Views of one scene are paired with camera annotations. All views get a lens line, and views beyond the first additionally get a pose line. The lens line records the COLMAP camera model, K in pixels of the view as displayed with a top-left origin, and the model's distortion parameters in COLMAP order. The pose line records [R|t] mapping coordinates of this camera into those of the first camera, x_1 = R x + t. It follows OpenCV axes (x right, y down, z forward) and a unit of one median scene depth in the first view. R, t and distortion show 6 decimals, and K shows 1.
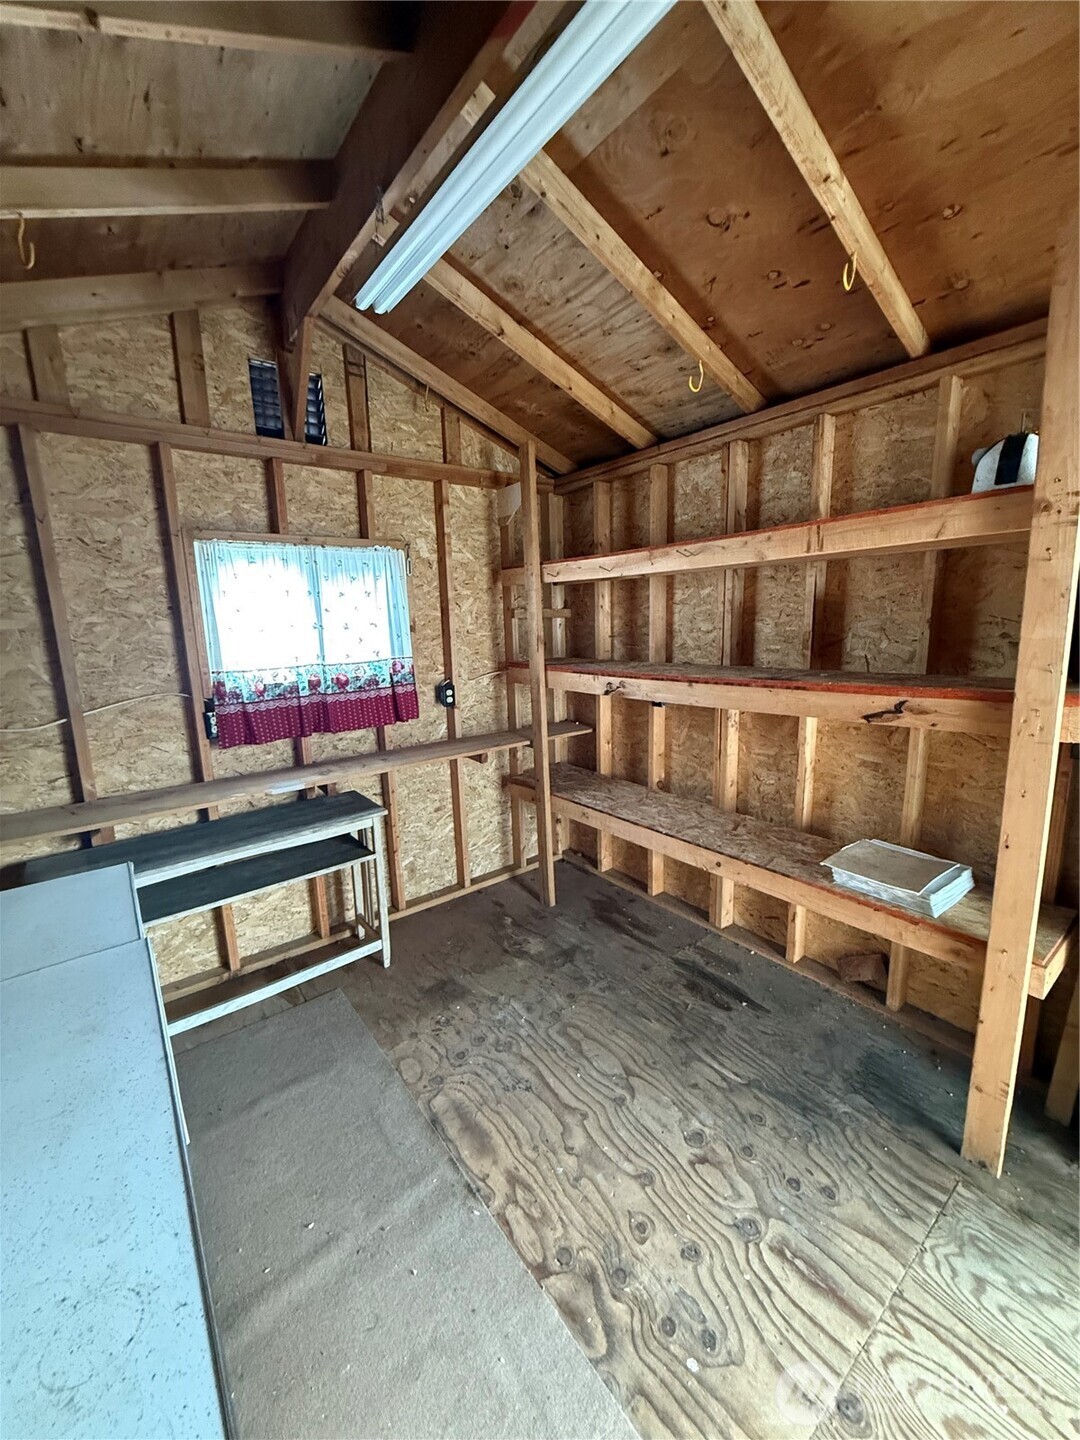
lens RADIAL K [[573.6, 0, 541.5], [0, 573.6, 717.8], [0, 0, 1]] dist [0.006189, -0.000052]
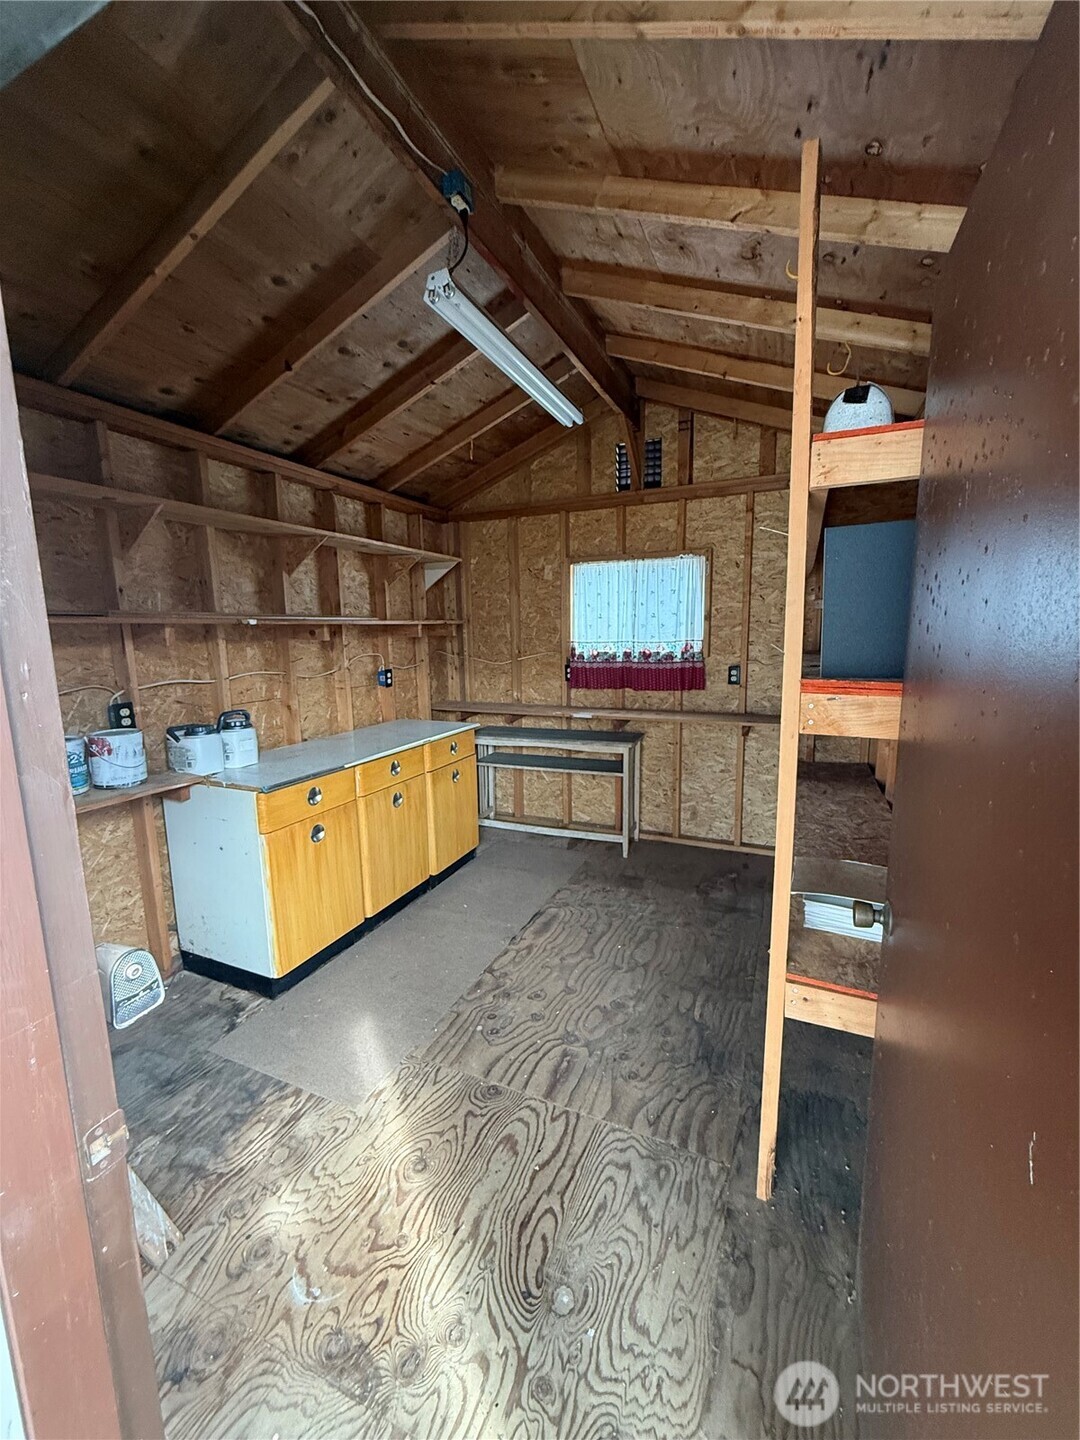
lens RADIAL K [[573.6, 0, 541.5], [0, 573.6, 717.8], [0, 0, 1]] dist [0.006189, -0.000052]
pose [[0.473384, 0.153934, -0.867302, 0.883190], [-0.153423, 0.983971, 0.090901, 0.001157], [0.867392, 0.090033, 0.489413, 0.114971]]
